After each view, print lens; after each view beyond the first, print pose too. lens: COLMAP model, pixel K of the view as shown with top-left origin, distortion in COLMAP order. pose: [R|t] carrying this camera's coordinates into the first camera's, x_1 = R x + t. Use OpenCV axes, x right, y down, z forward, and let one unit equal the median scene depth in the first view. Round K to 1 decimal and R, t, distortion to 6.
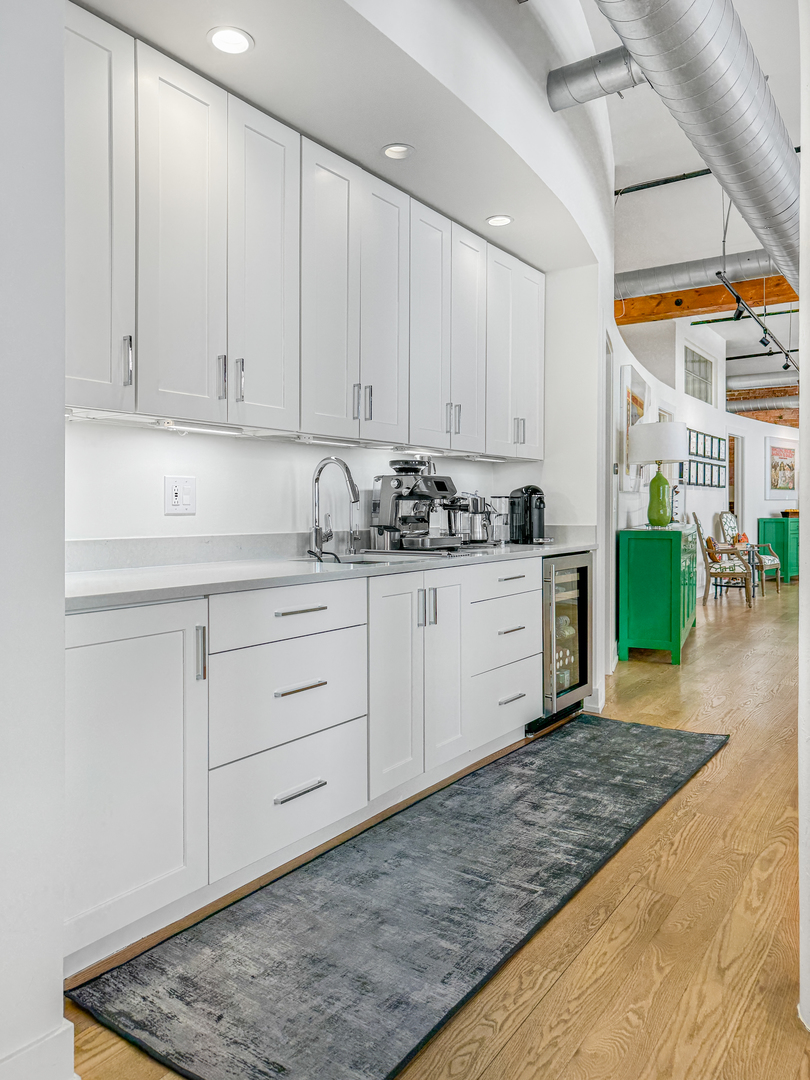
lens RADIAL K [[765.7, 0, 403.9], [0, 765.7, 533.6], [0, 0, 1]] dist [0.039976, 0.003502]
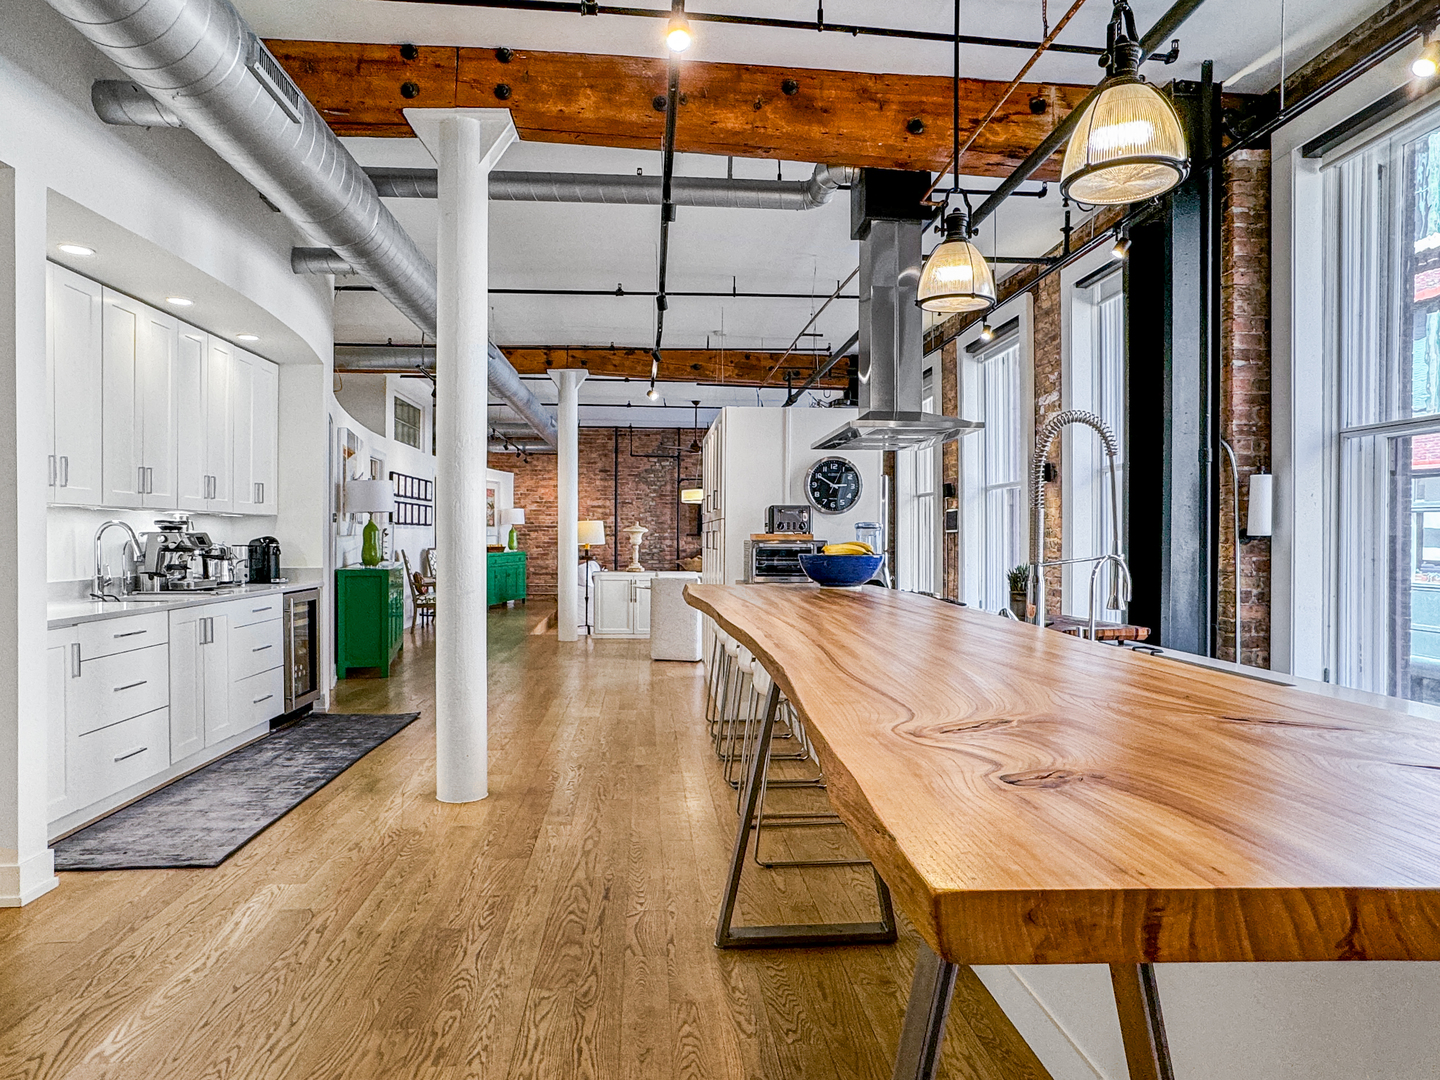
lens RADIAL K [[891.3, 0, 715.9], [0, 891.3, 544.7], [0, 0, 1]] dist [-0.004281, 0.001868]
pose [[0.770256, 0.004706, 0.637718, -0.229277], [0.008796, 0.999799, -0.018003, -0.019815], [-0.637674, 0.019476, 0.770060, -0.674715]]
